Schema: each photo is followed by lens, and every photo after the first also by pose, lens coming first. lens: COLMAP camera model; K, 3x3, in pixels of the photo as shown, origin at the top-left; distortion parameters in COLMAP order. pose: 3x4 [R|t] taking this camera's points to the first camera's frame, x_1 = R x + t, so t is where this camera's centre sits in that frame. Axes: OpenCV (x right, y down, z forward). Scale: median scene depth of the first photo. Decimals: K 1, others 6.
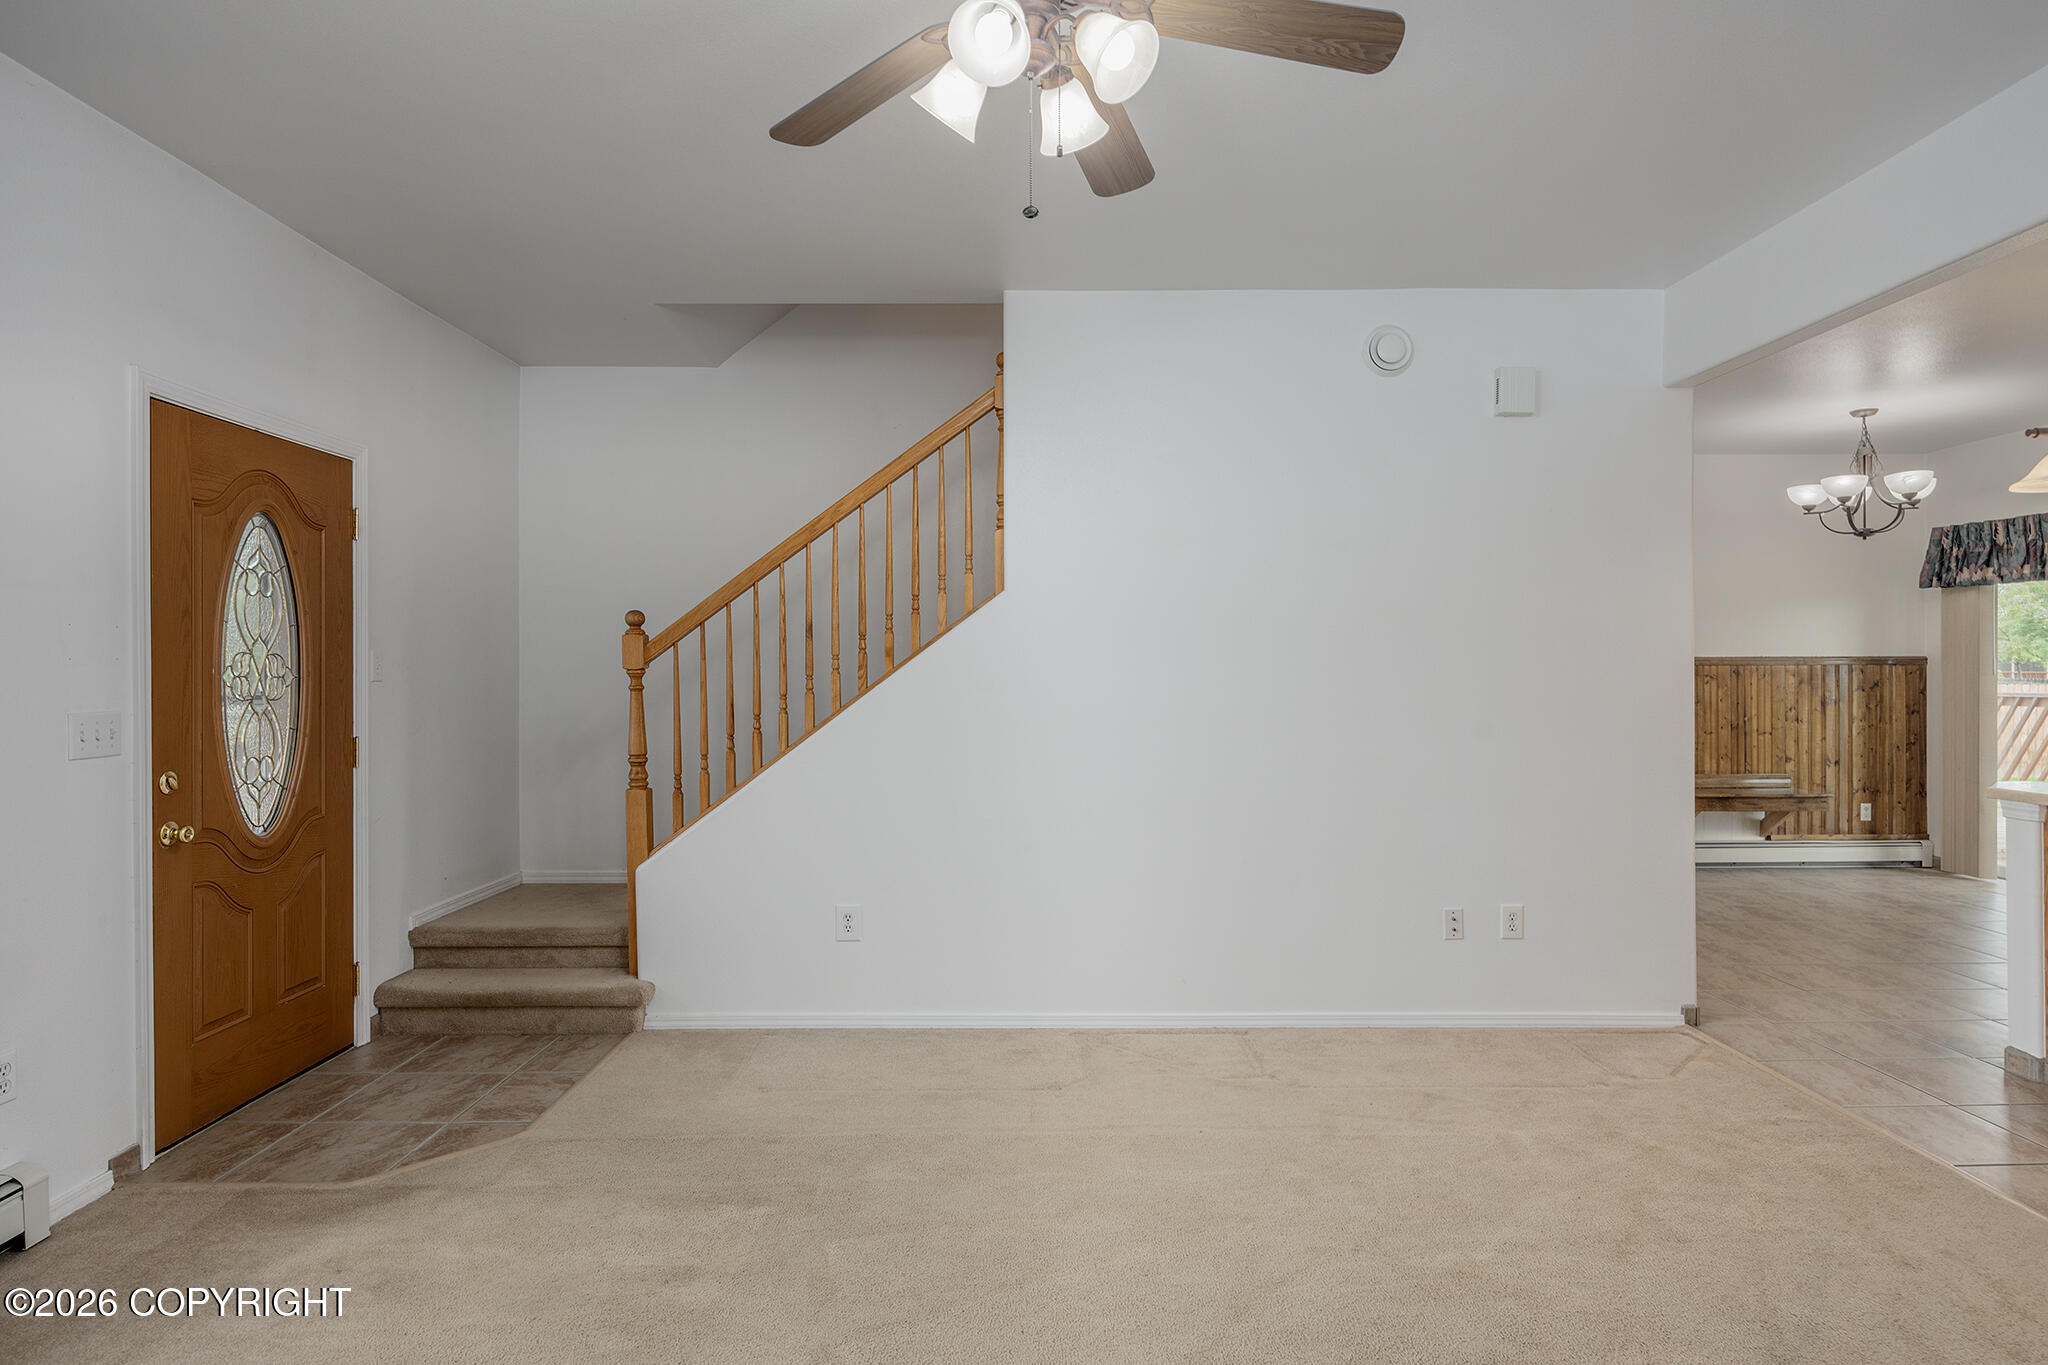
lens RADIAL K [[1154.4, 0, 1024.0], [0, 1154.4, 682.5], [0, 0, 1]] dist [0.005913, 0.000695]
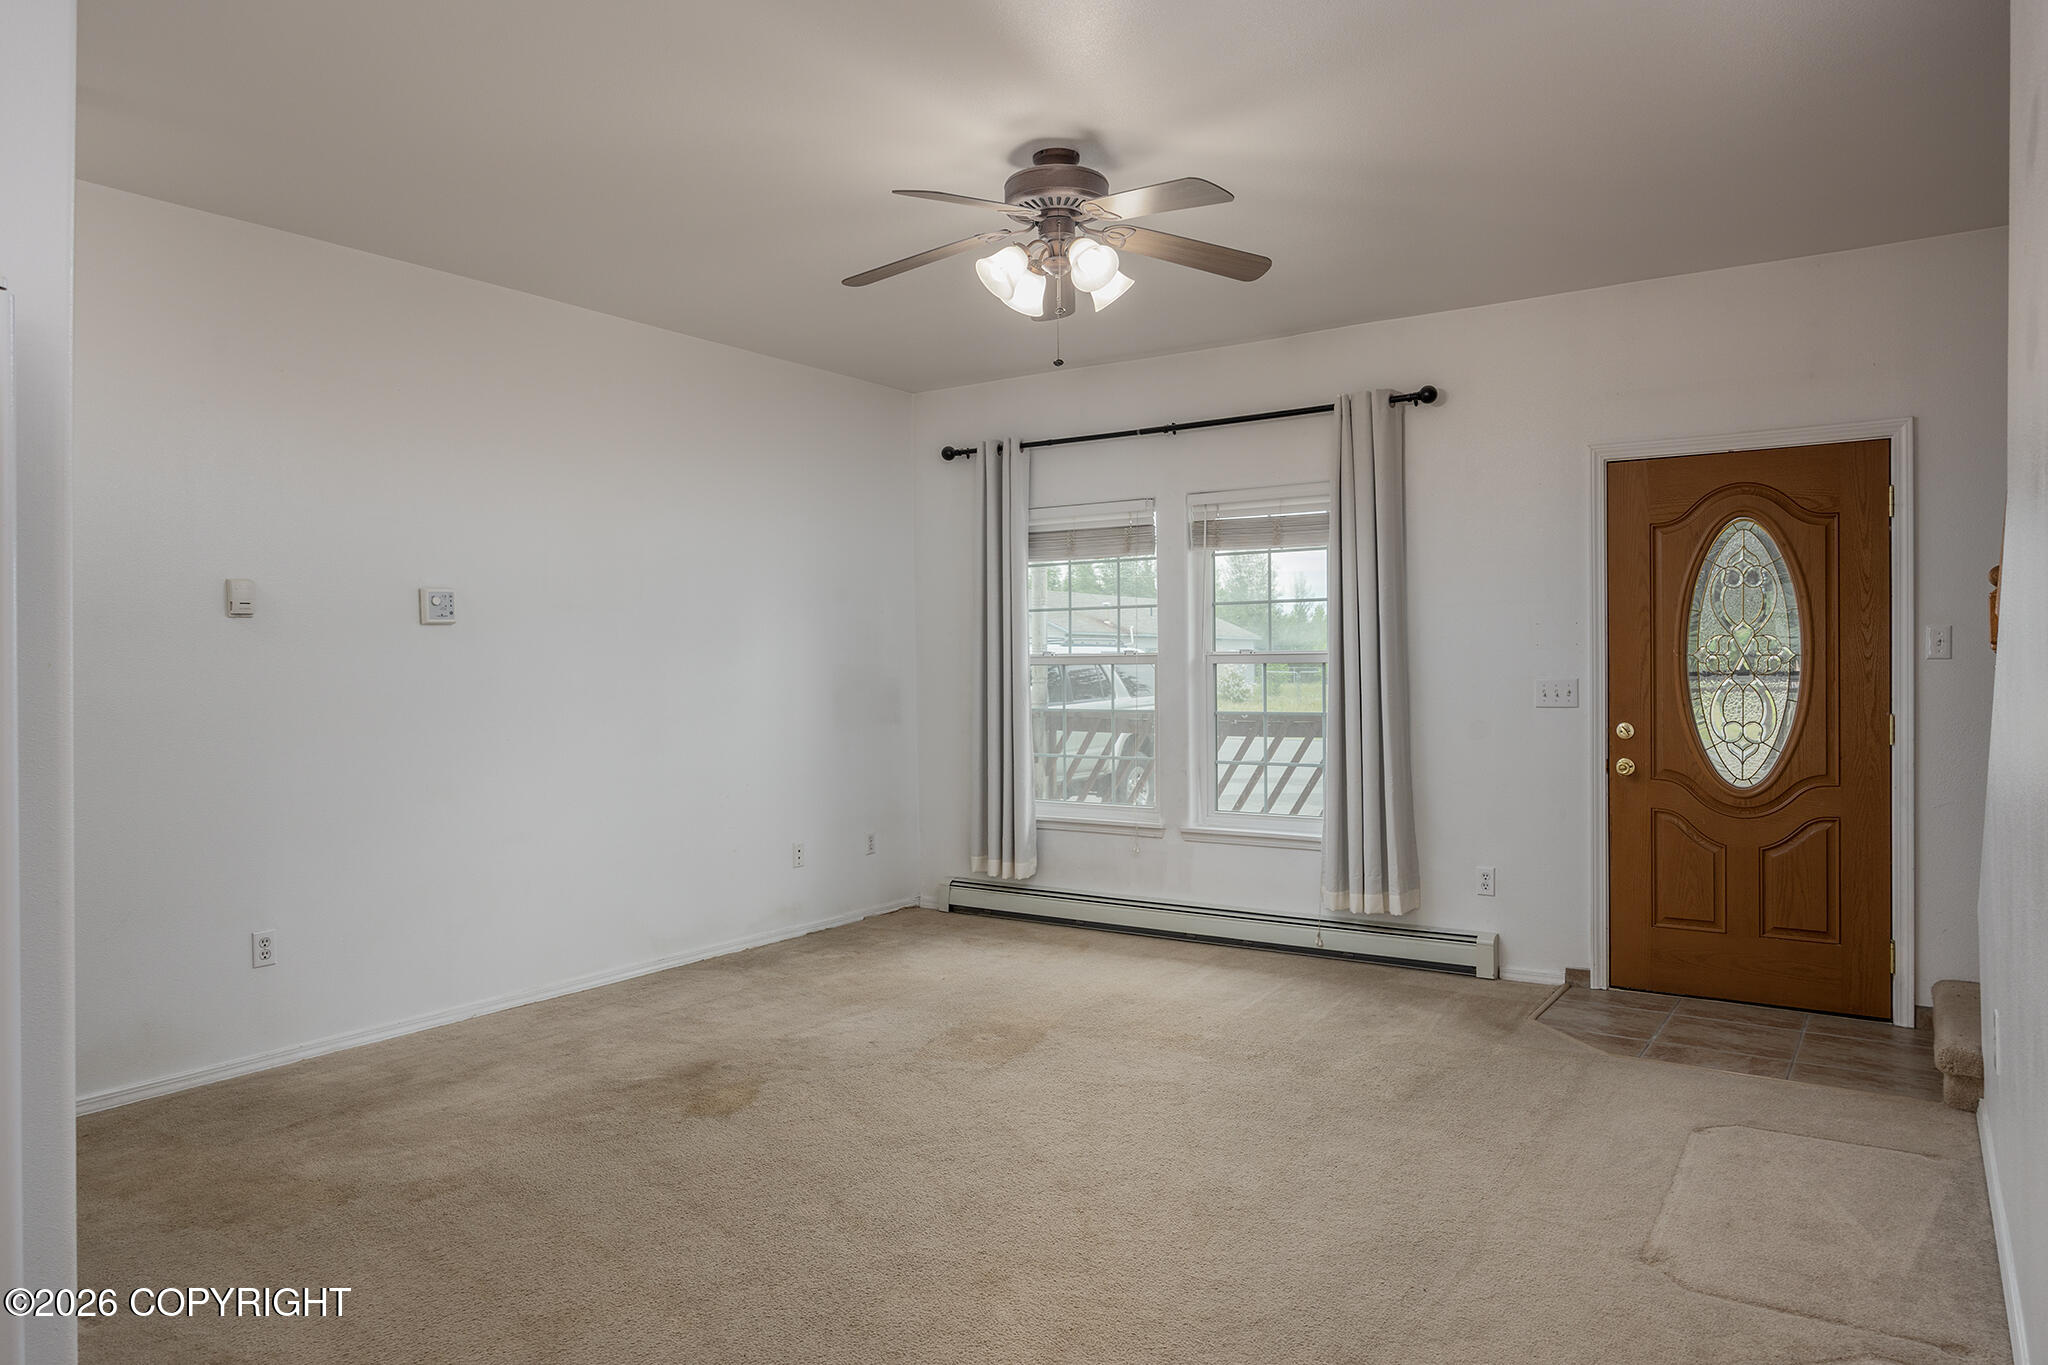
lens RADIAL K [[1321.0, 0, 1024.0], [0, 1321.0, 682.5], [0, 0, 1]] dist [-0.001640, -0.000592]
pose [[-0.553543, 0.015033, -0.832685, 0.929158], [0.001117, 0.999850, 0.017308, -0.000346], [0.832820, 0.008650, -0.553477, 1.187041]]
